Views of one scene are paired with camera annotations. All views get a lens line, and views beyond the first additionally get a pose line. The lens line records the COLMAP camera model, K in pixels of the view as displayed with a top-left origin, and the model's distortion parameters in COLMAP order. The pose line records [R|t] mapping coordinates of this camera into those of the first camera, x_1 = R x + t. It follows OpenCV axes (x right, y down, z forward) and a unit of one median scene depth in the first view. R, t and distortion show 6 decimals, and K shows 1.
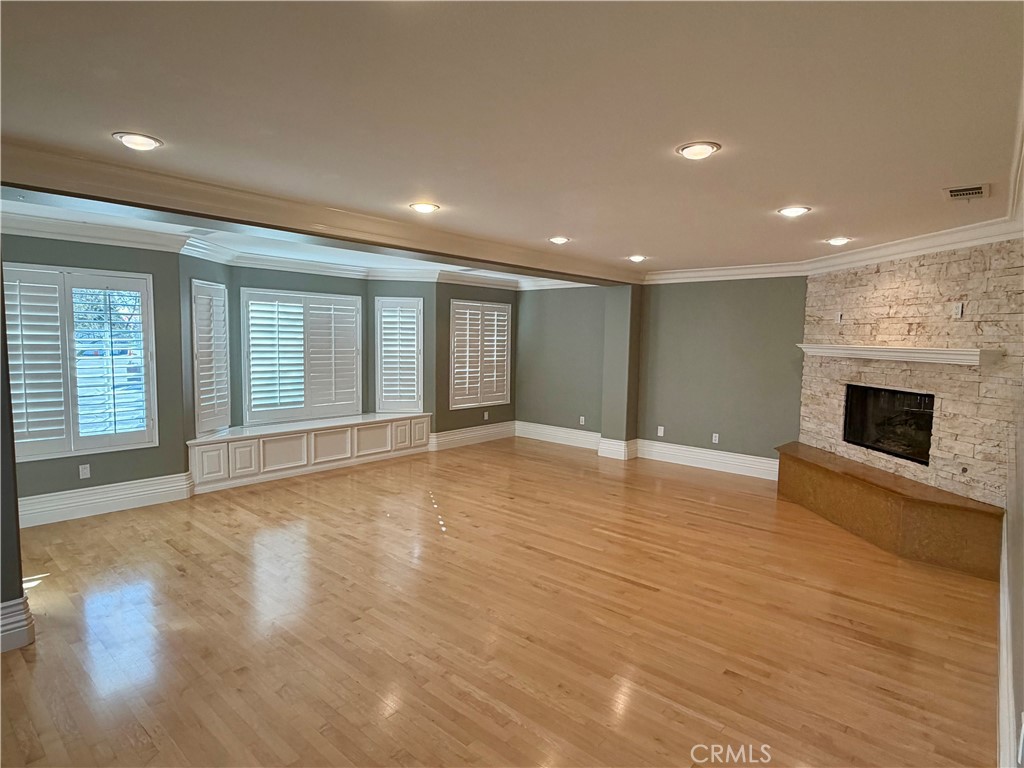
lens RADIAL K [[559.3, 0, 512.0], [0, 559.3, 384.0], [0, 0, 1]] dist [-0.000794, -0.000301]
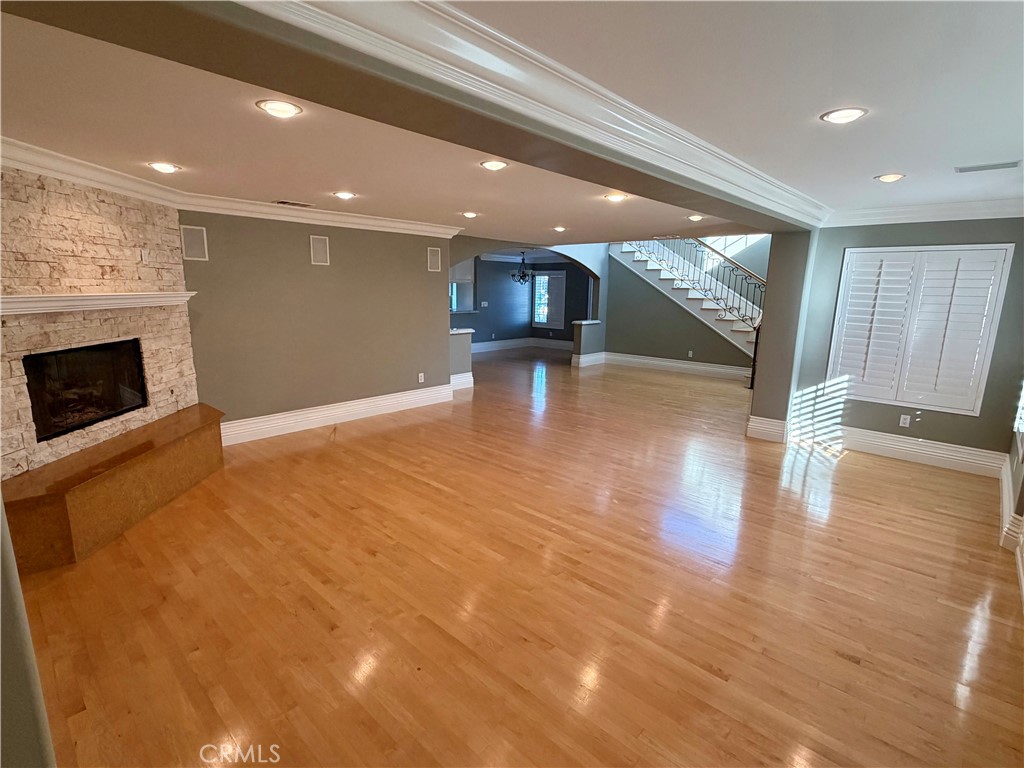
lens RADIAL K [[500.5, 0, 512.0], [0, 500.5, 384.0], [0, 0, 1]] dist [0.002189, 0.000647]
pose [[-0.999077, -0.039552, 0.016781, 0.039022], [-0.033389, 0.960537, 0.276141, -0.163149], [-0.027040, 0.275326, -0.960971, 1.732127]]
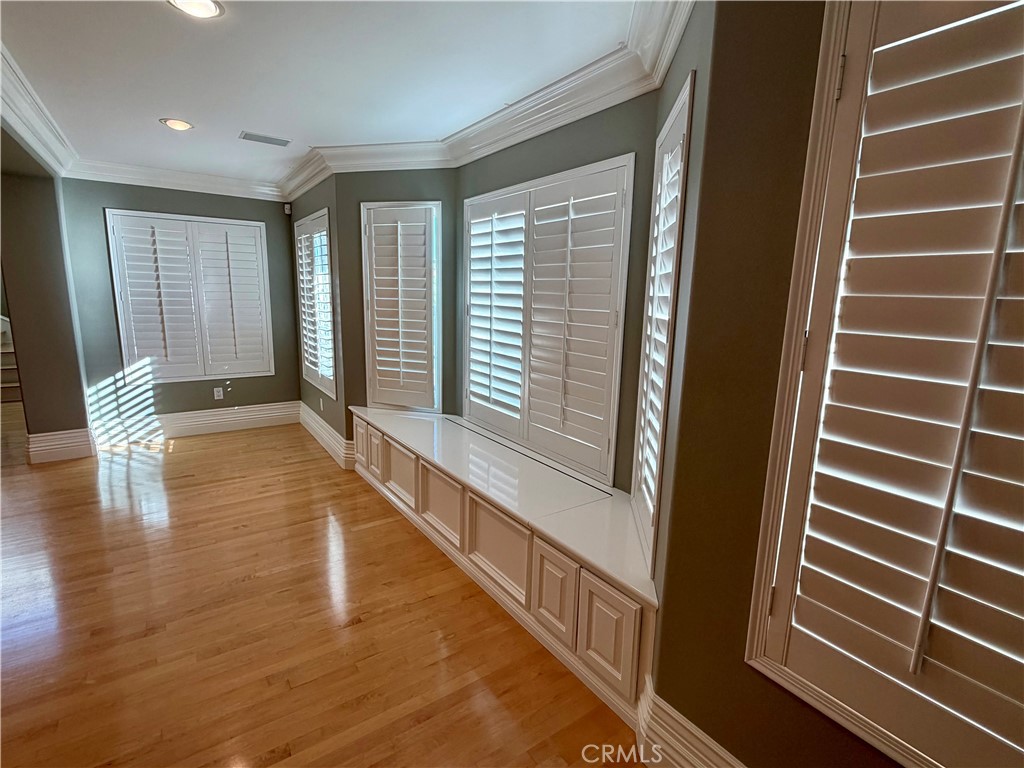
lens RADIAL K [[500.5, 0, 512.0], [0, 500.5, 384.0], [0, 0, 1]] dist [0.002189, 0.000647]
pose [[-0.239946, 0.153111, -0.958636, 0.087301], [-0.106542, 0.977366, 0.182770, -0.103801], [0.964922, 0.145990, -0.218202, 1.544174]]
